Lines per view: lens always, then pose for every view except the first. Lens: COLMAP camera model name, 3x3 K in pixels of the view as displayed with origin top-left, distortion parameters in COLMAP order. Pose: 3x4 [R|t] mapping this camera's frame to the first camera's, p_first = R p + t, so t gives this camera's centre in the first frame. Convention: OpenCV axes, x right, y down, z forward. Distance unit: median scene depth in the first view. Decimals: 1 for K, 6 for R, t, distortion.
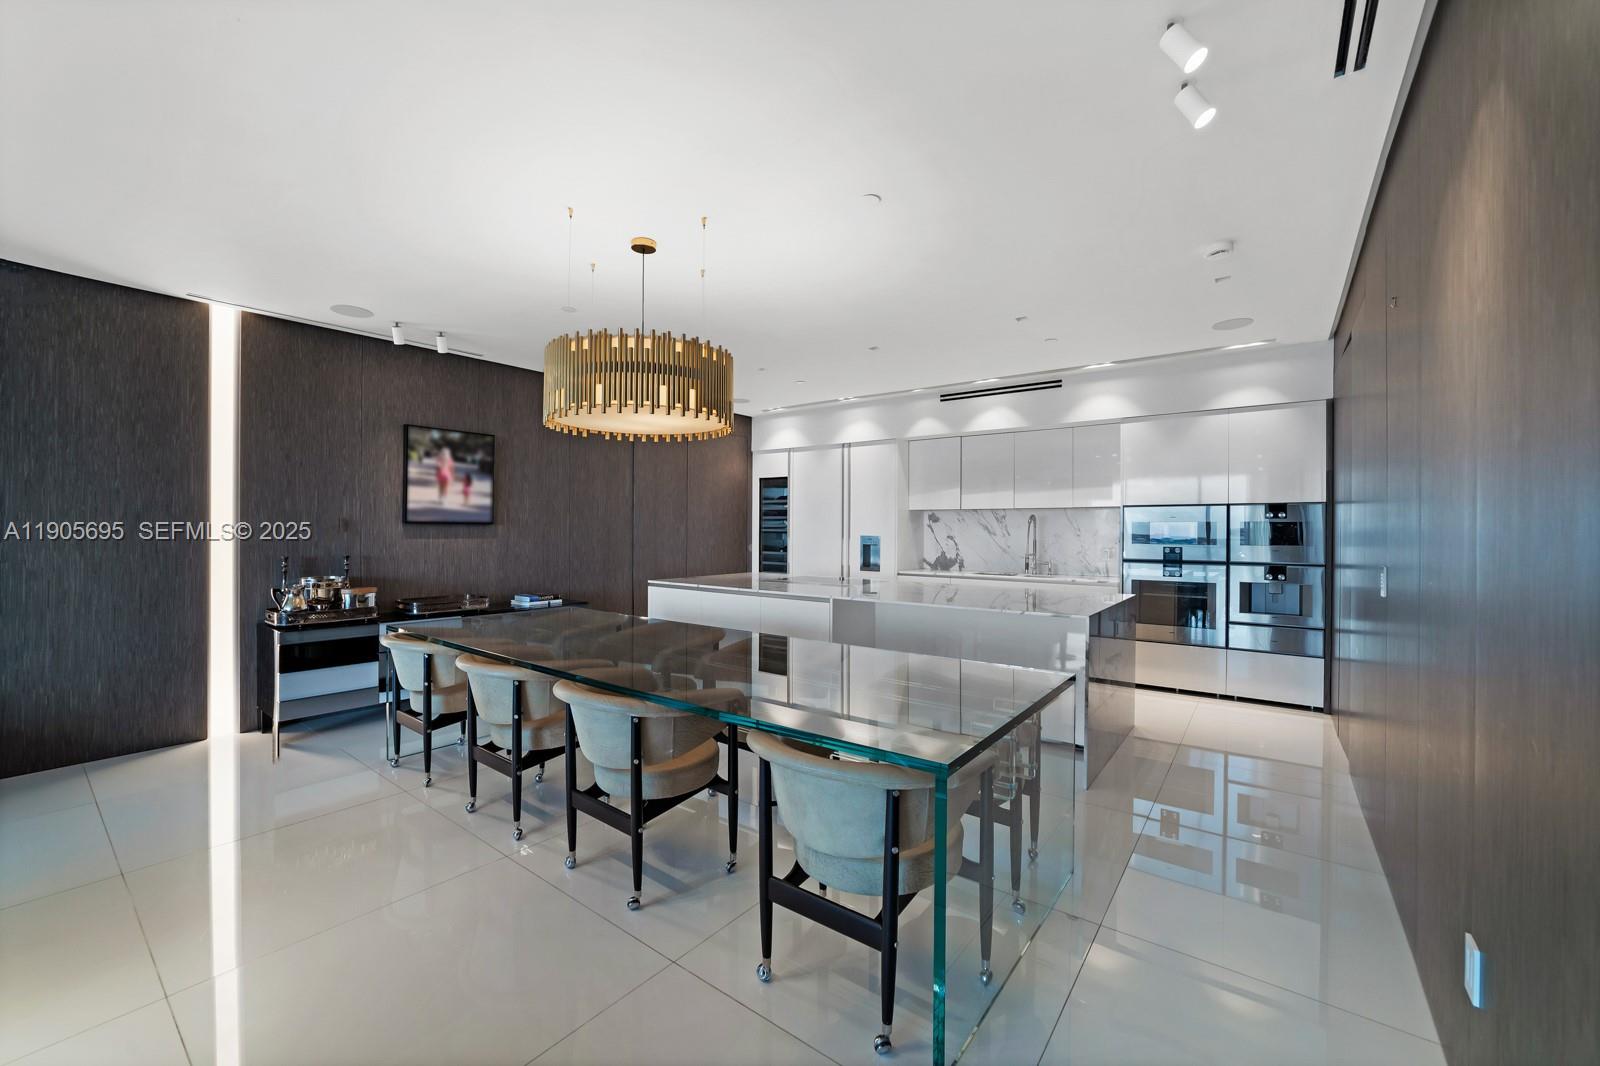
lens RADIAL K [[630.1, 0, 785.3], [0, 630.1, 532.0], [0, 0, 1]] dist [-0.012388, 0.000377]
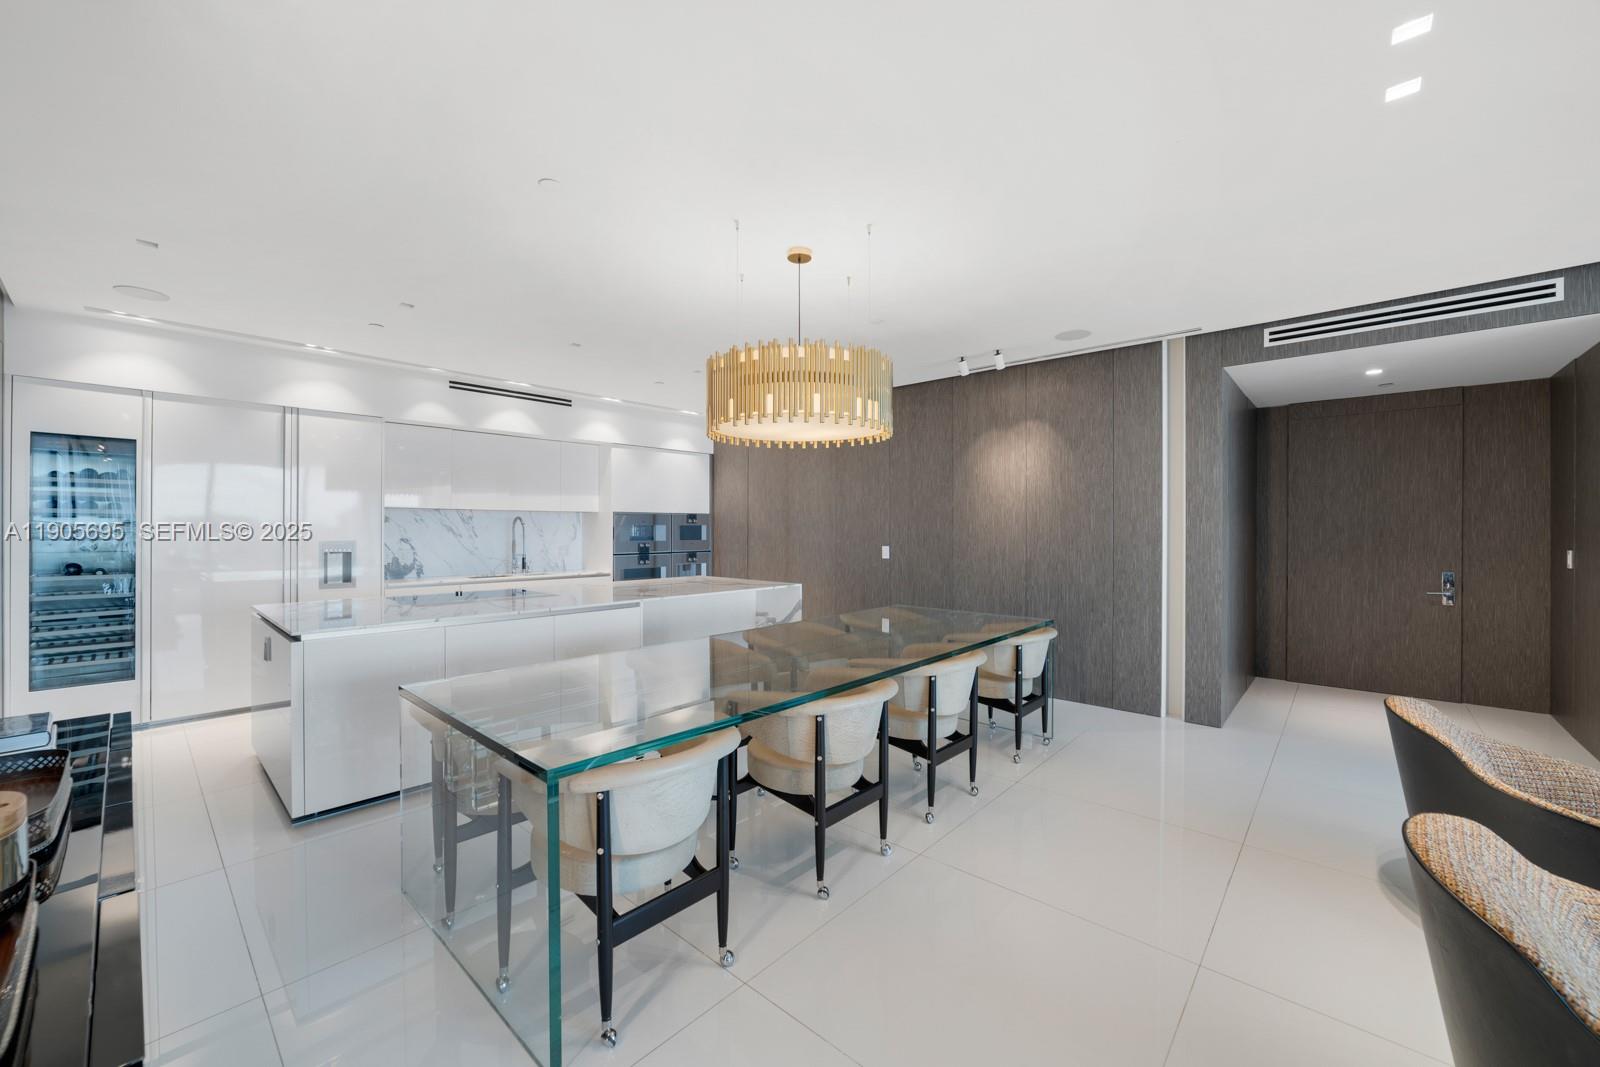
lens RADIAL K [[630.1, 0, 790.2], [0, 630.1, 526.9], [0, 0, 1]] dist [-0.012388, 0.000377]
pose [[0.072725, -0.006735, 0.997329, -0.613445], [0.002439, 0.999975, 0.006575, -0.015839], [-0.997349, 0.001954, 0.072740, 0.464851]]
